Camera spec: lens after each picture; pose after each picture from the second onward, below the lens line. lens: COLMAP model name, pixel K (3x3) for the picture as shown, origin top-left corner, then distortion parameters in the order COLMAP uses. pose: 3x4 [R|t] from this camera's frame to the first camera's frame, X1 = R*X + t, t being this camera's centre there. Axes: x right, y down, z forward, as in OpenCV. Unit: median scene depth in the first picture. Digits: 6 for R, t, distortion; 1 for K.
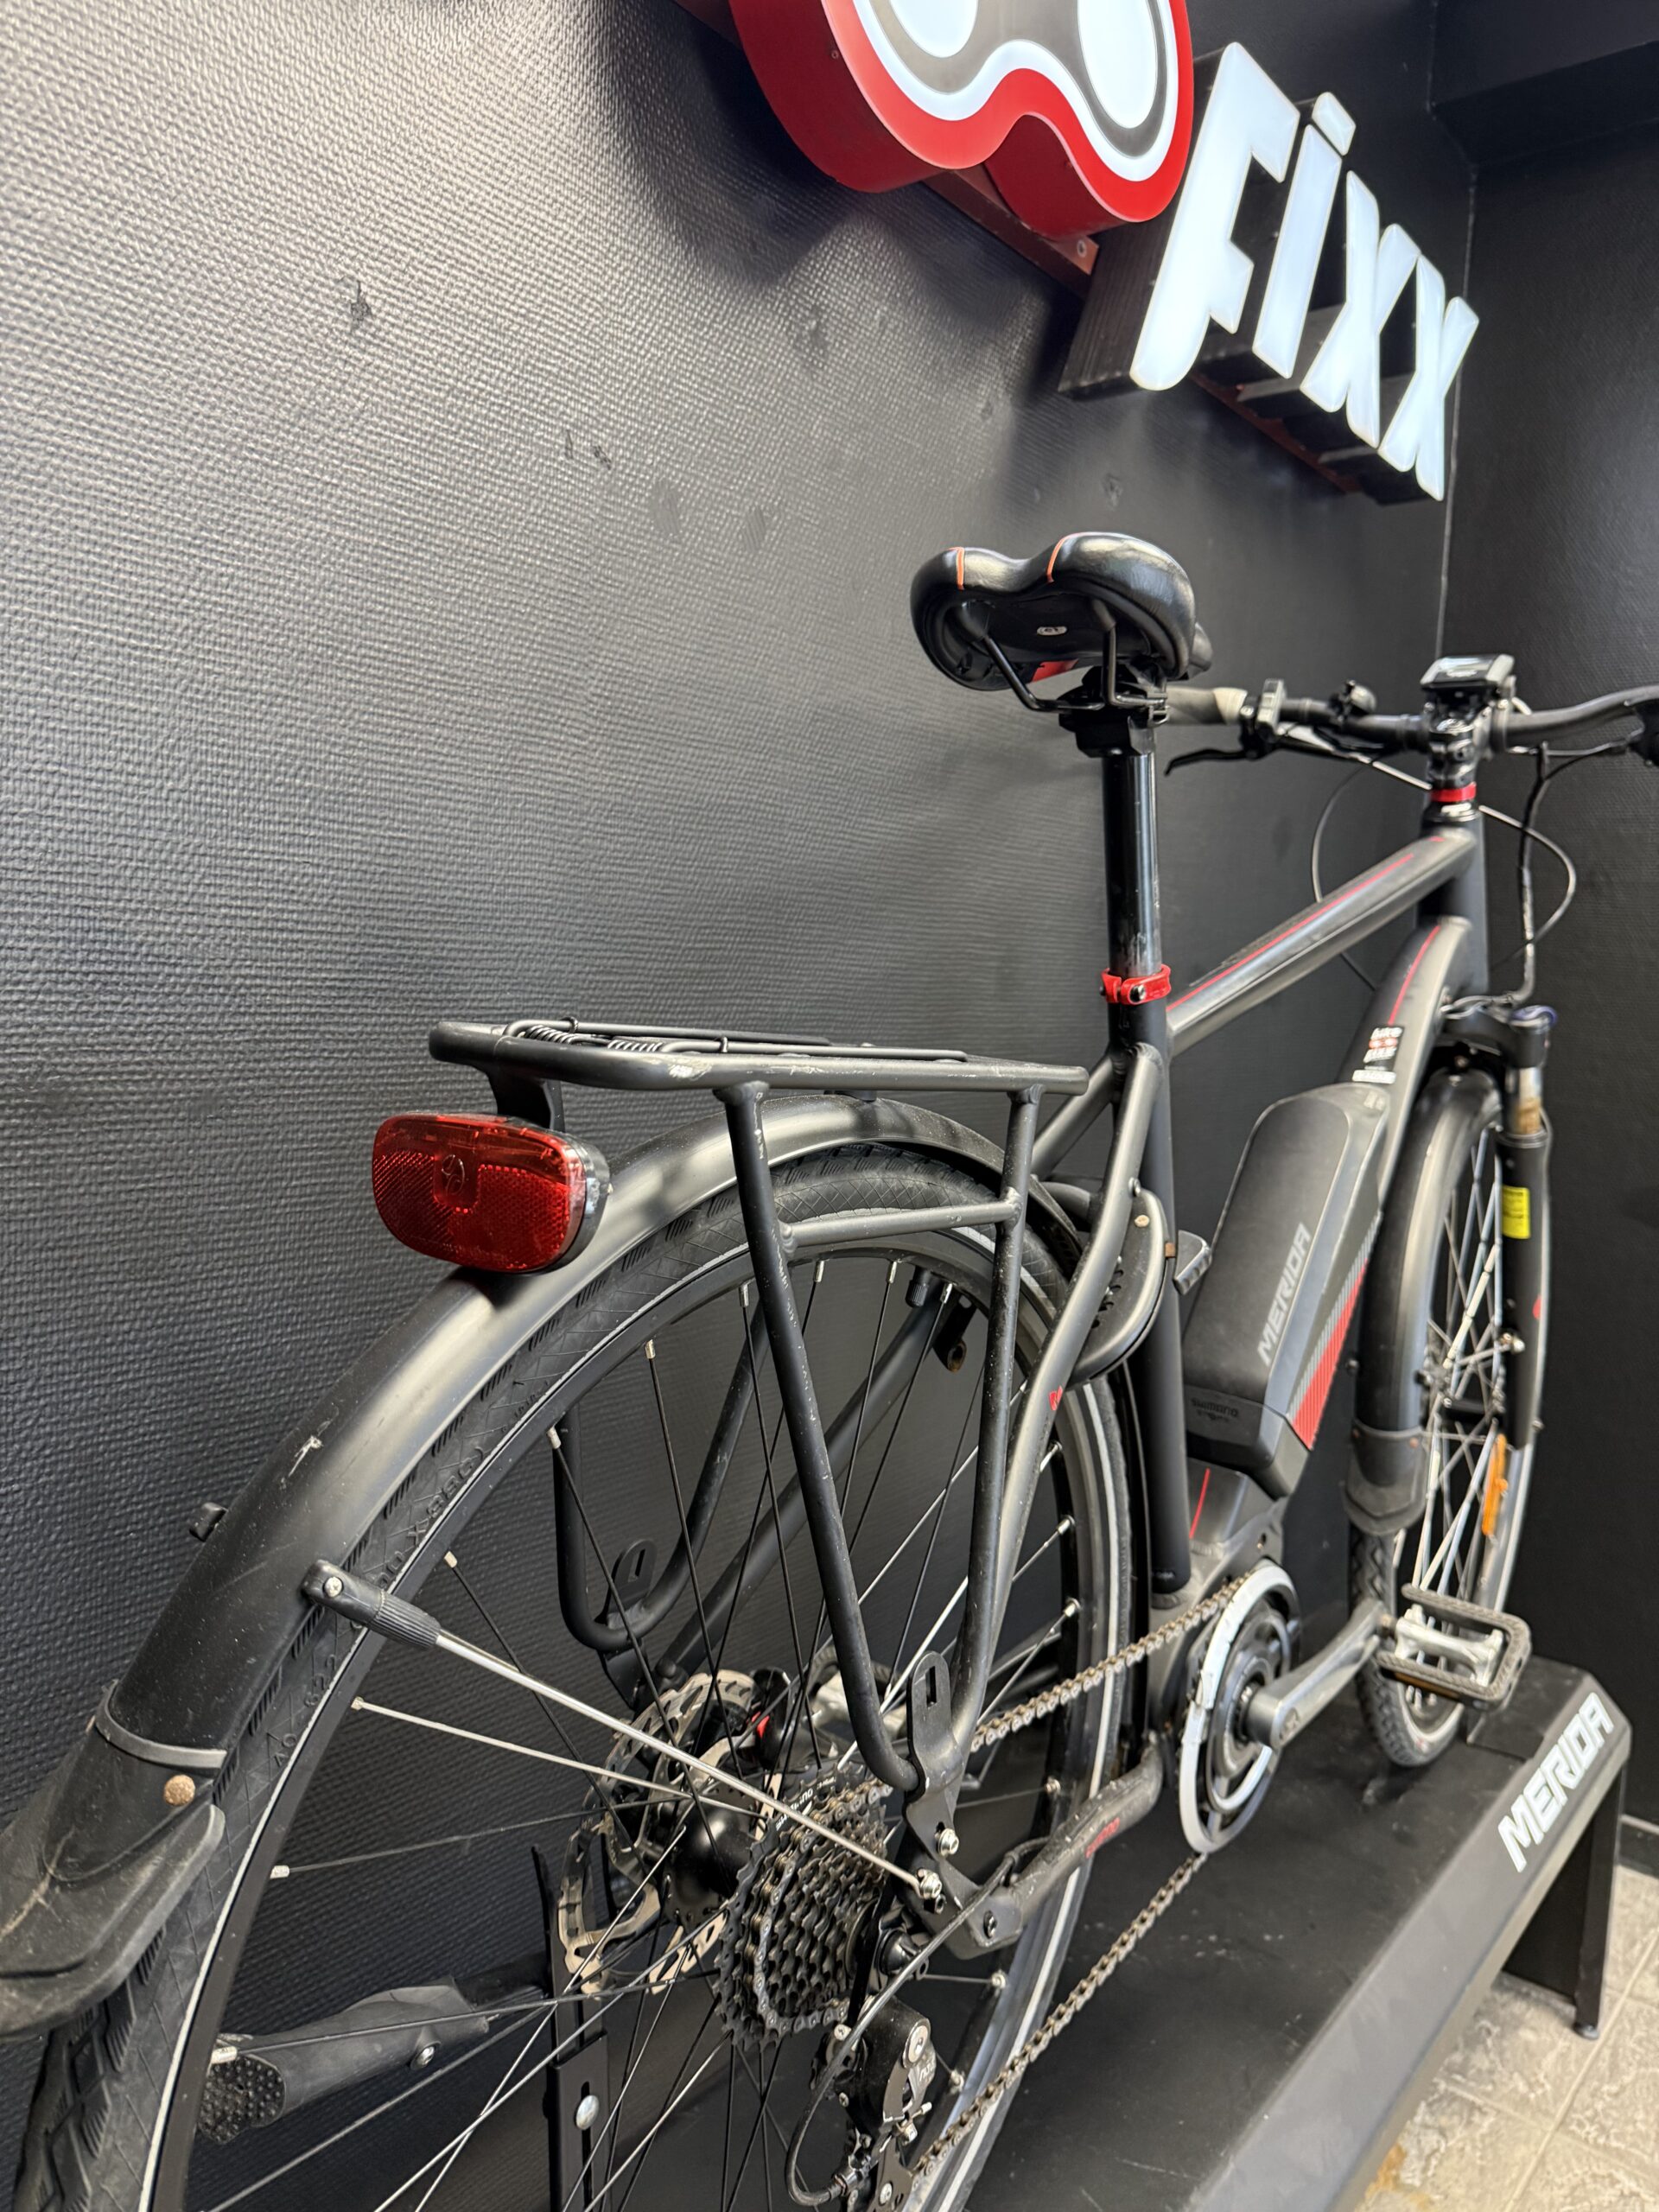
lens RADIAL K [[1568.2, 0, 822.0], [0, 1568.2, 1096.1], [0, 0, 1]] dist [0.004645, -0.014759]
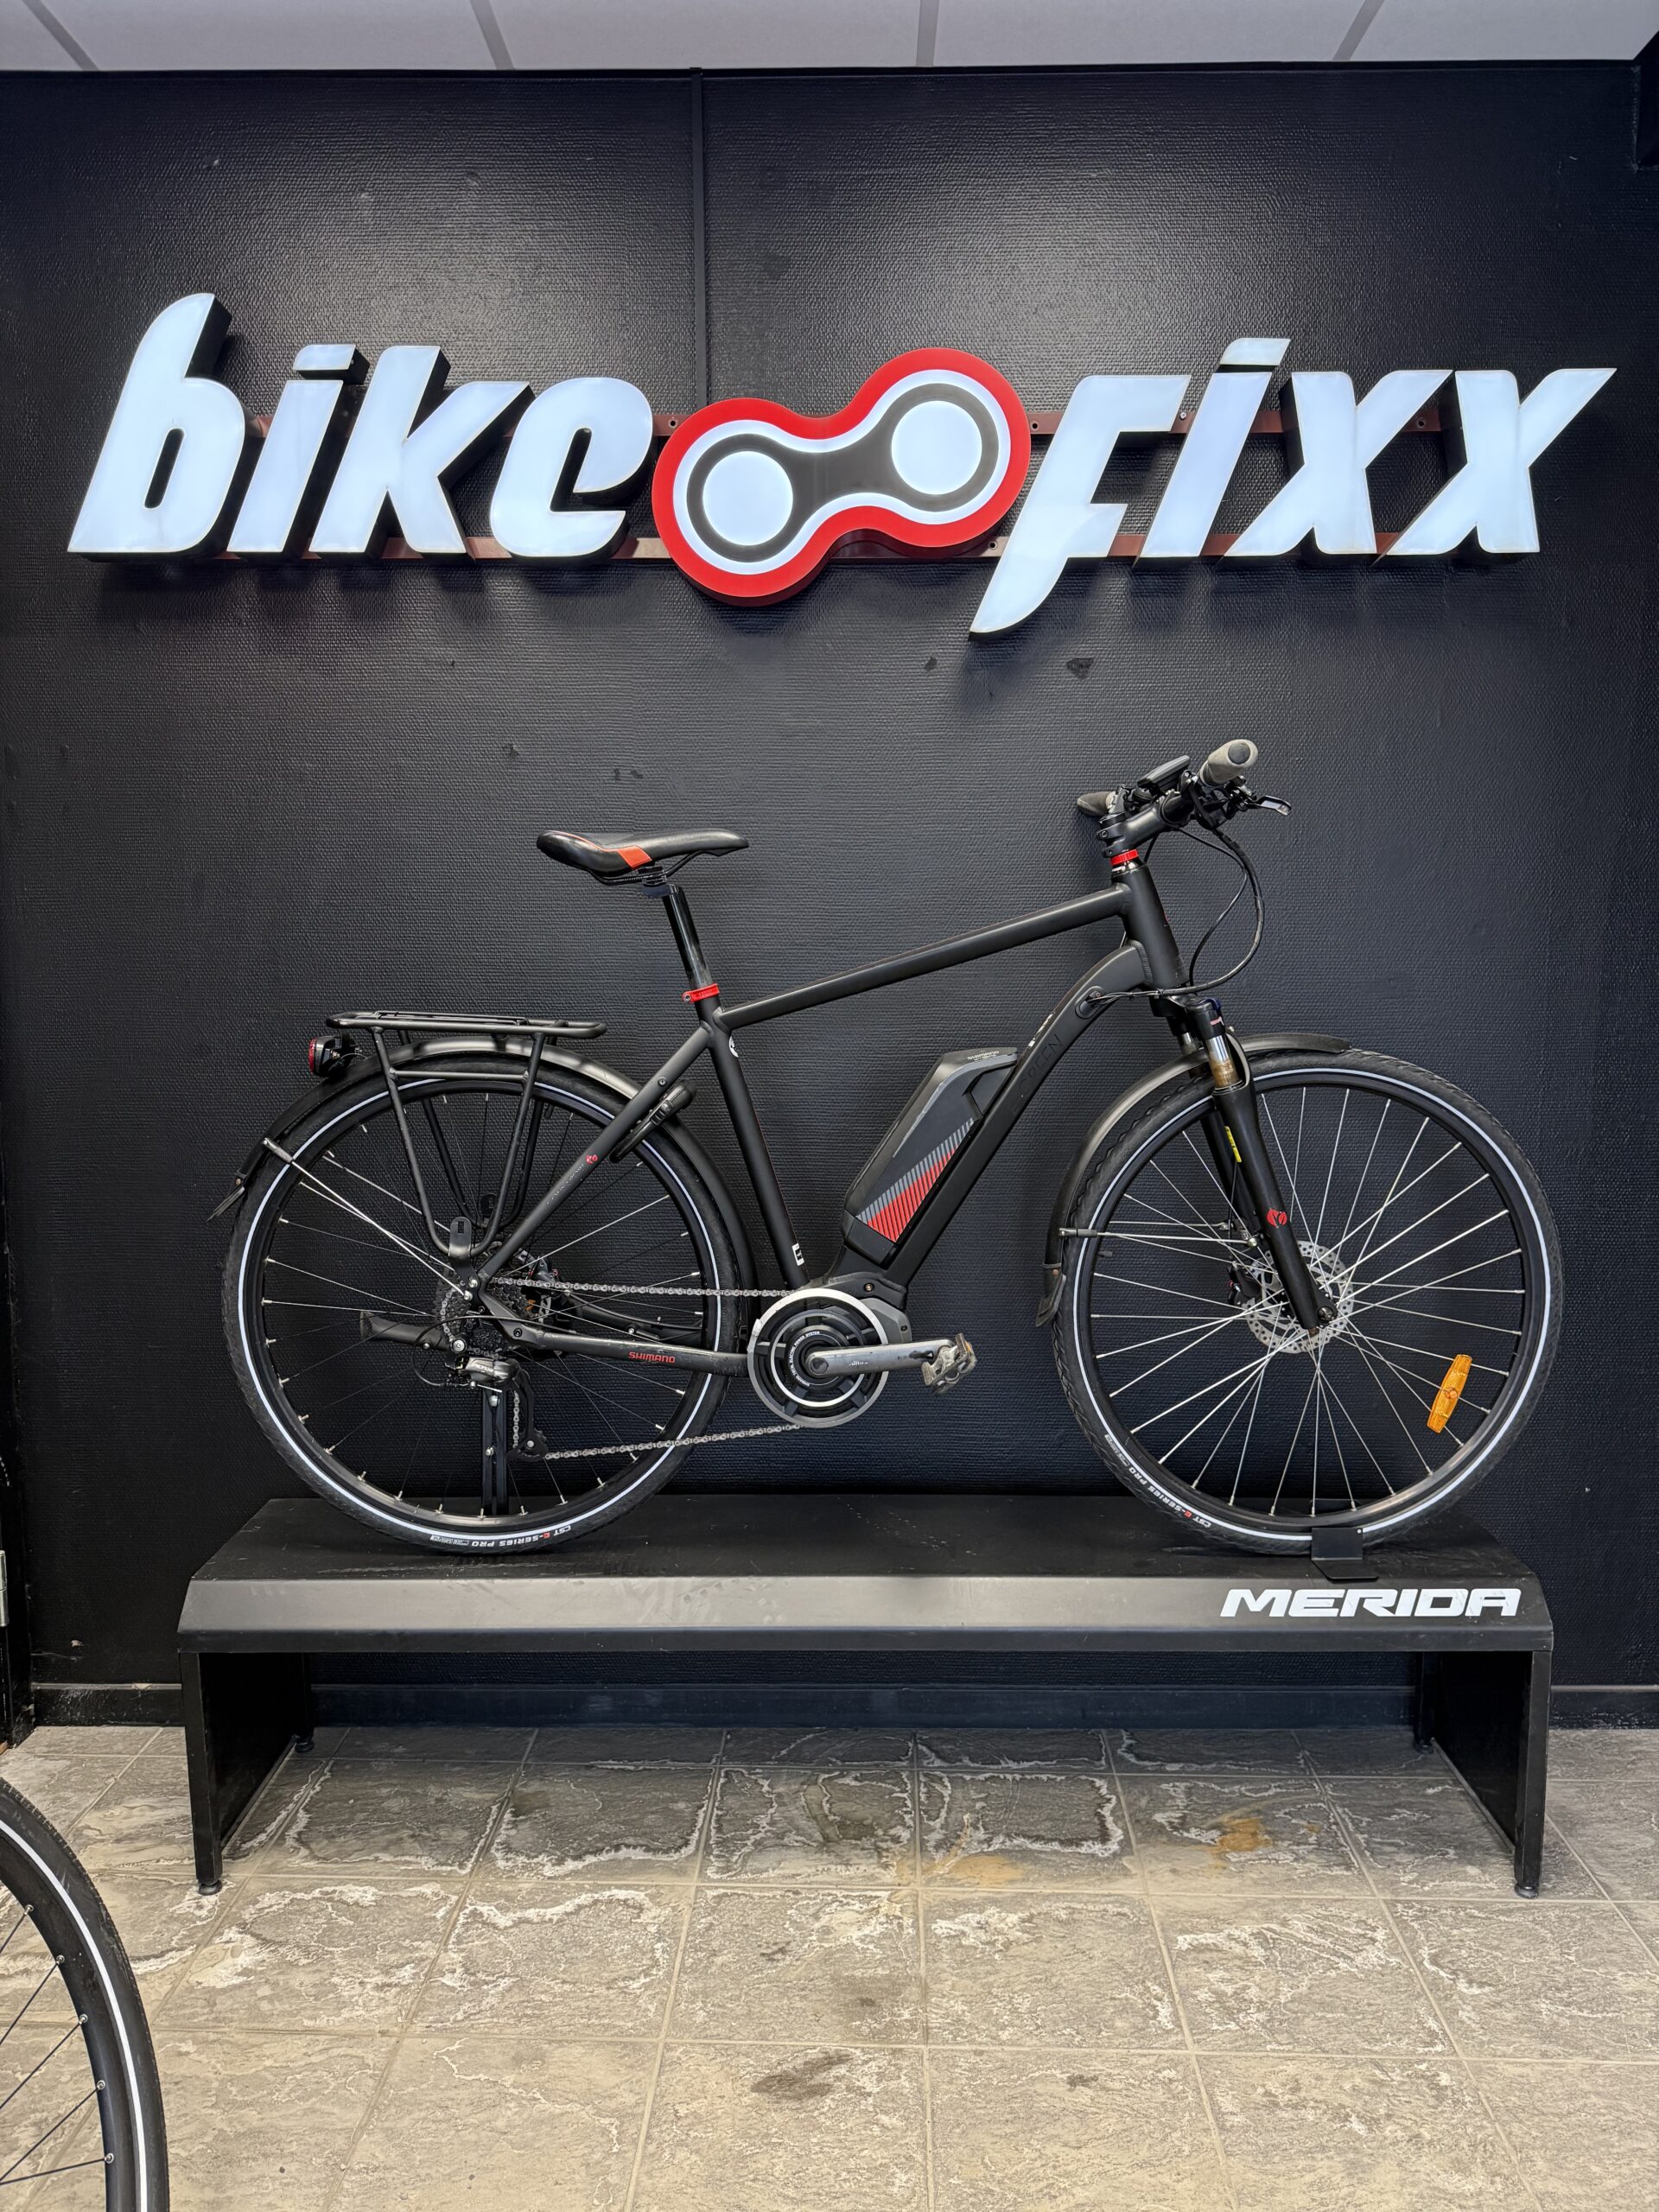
lens RADIAL K [[1568.2, 0, 827.6], [0, 1568.2, 1116.0], [0, 0, 1]] dist [0.004645, -0.014759]
pose [[0.612292, 0.036486, -0.789790, 1.398959], [-0.034422, 0.999218, 0.019475, 0.037340], [0.789882, 0.015261, 0.613069, -0.146514]]
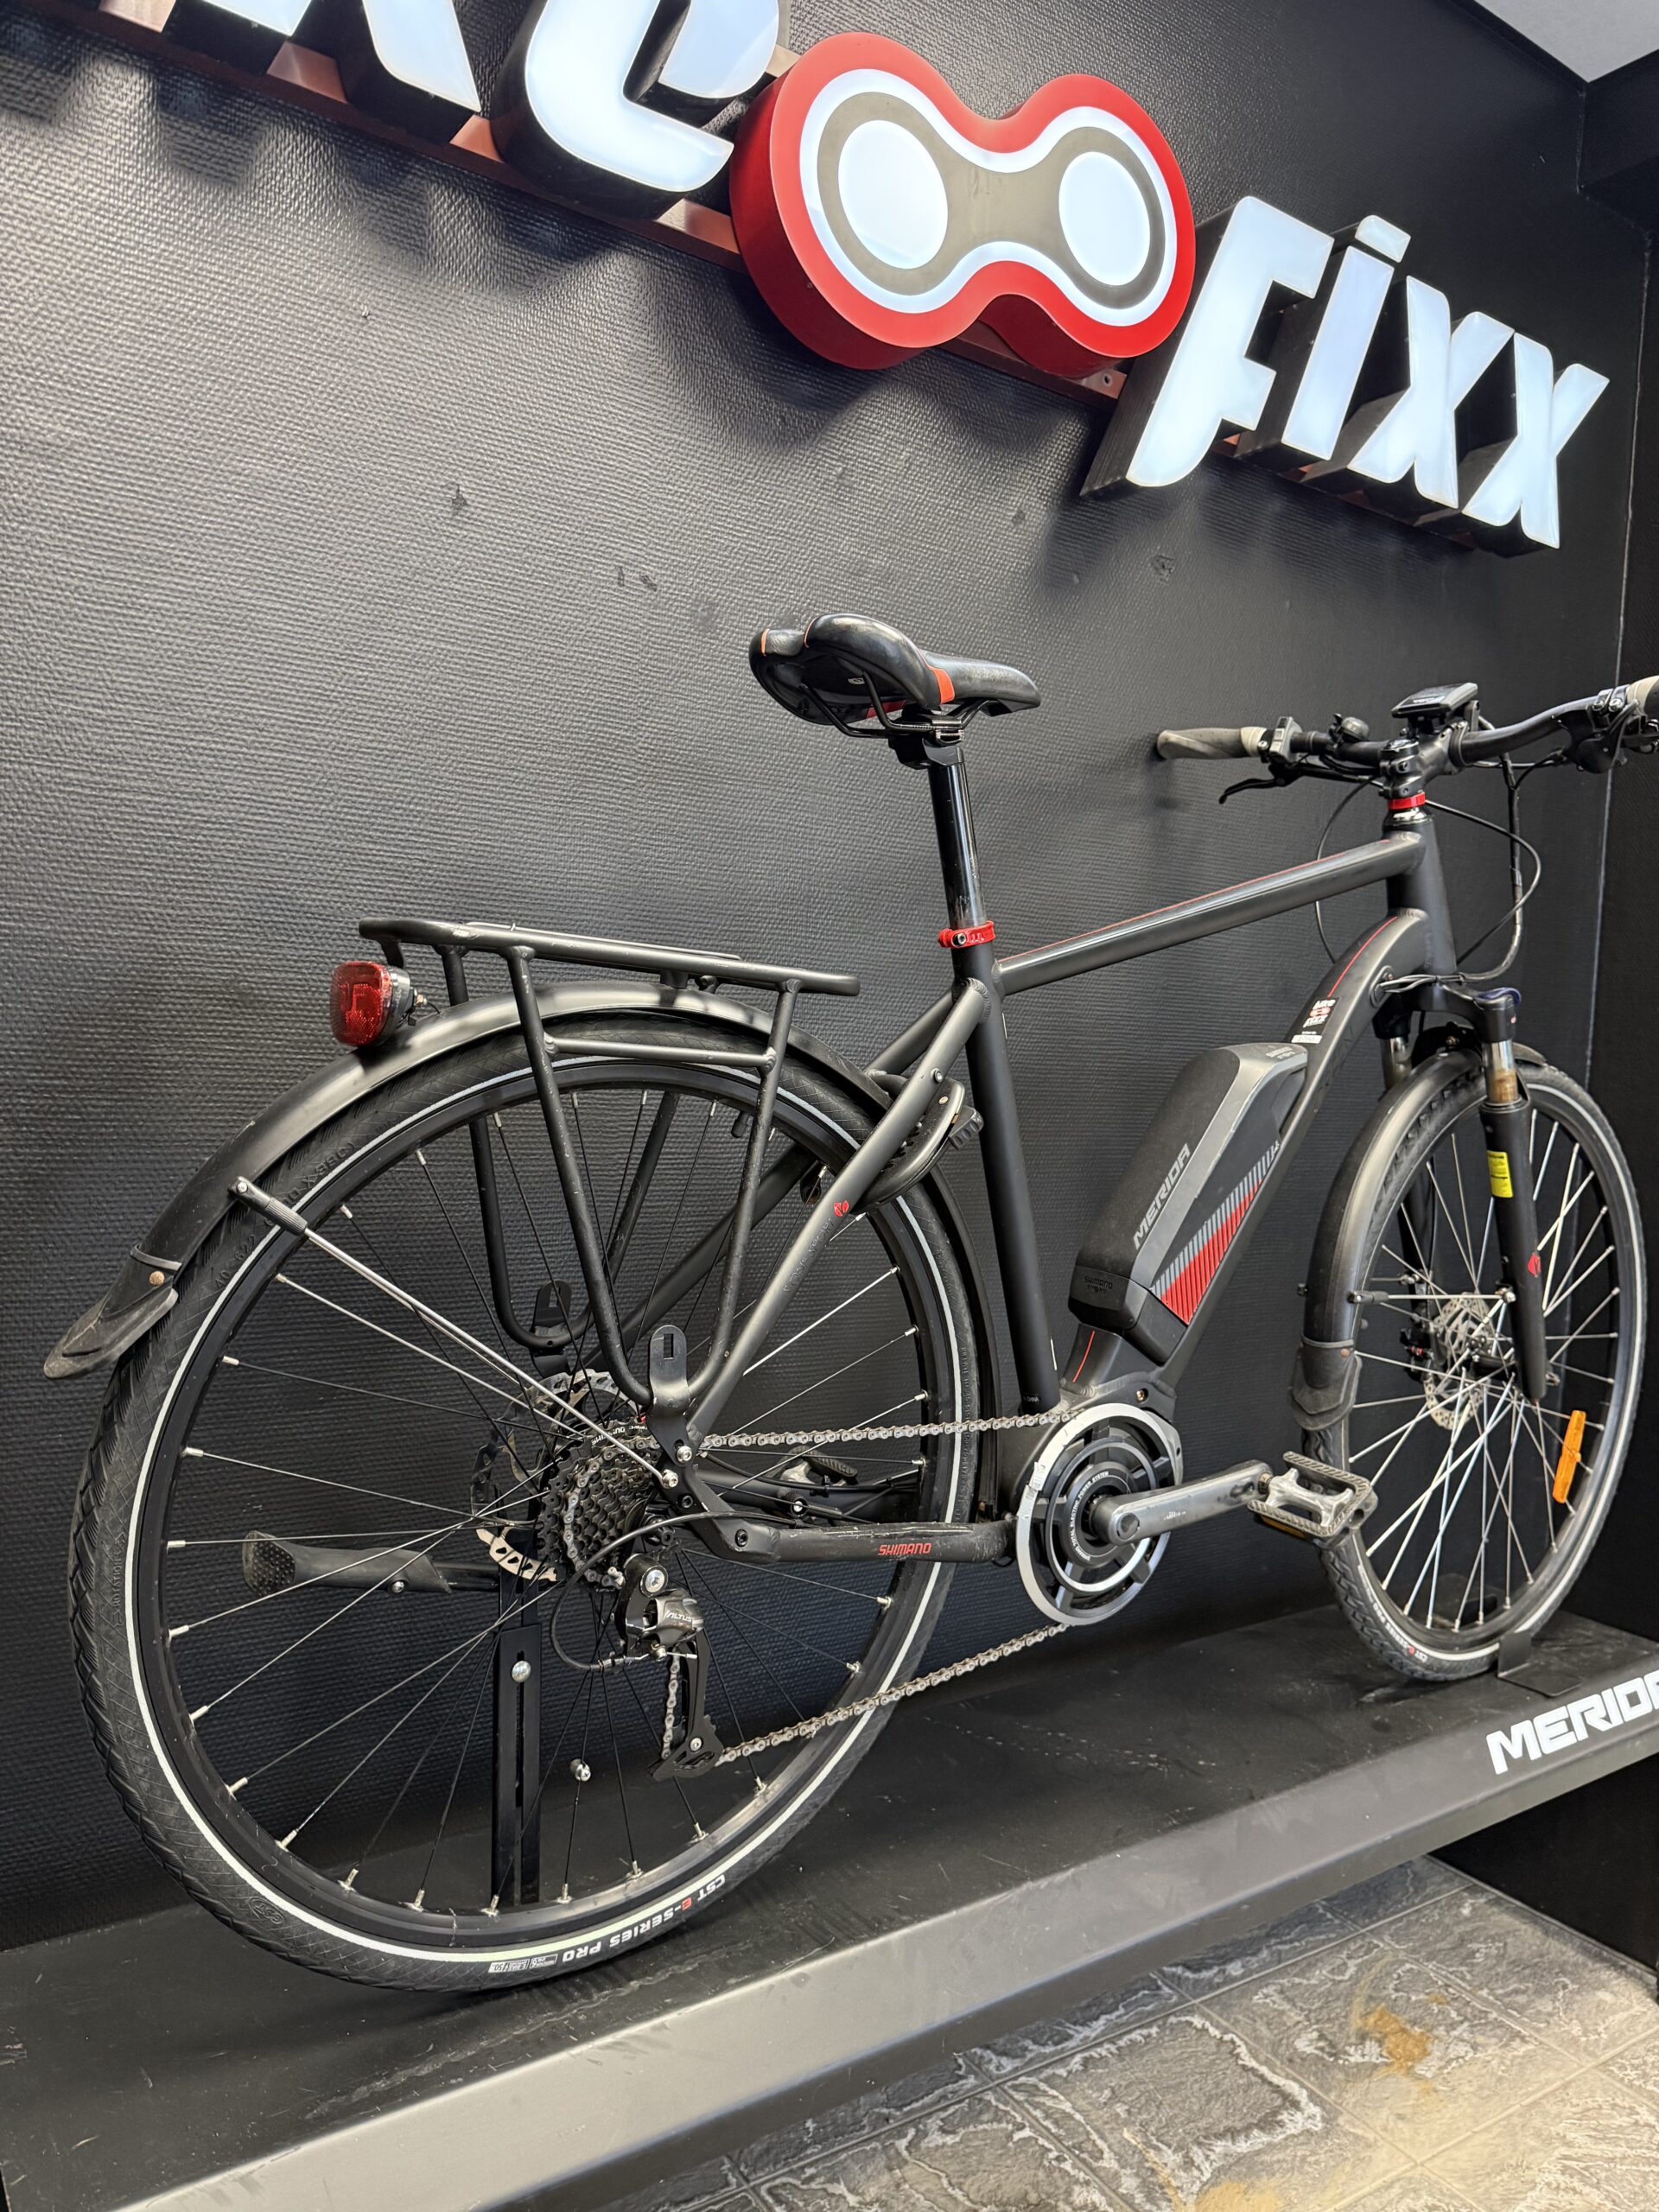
lens RADIAL K [[1568.2, 0, 830.8], [0, 1568.2, 1118.9], [0, 0, 1]] dist [0.004645, -0.014759]
pose [[0.958168, 0.017220, -0.285689, 0.322742], [-0.030152, 0.998707, -0.040928, 0.100566], [0.284615, 0.047830, 0.957448, -0.222045]]
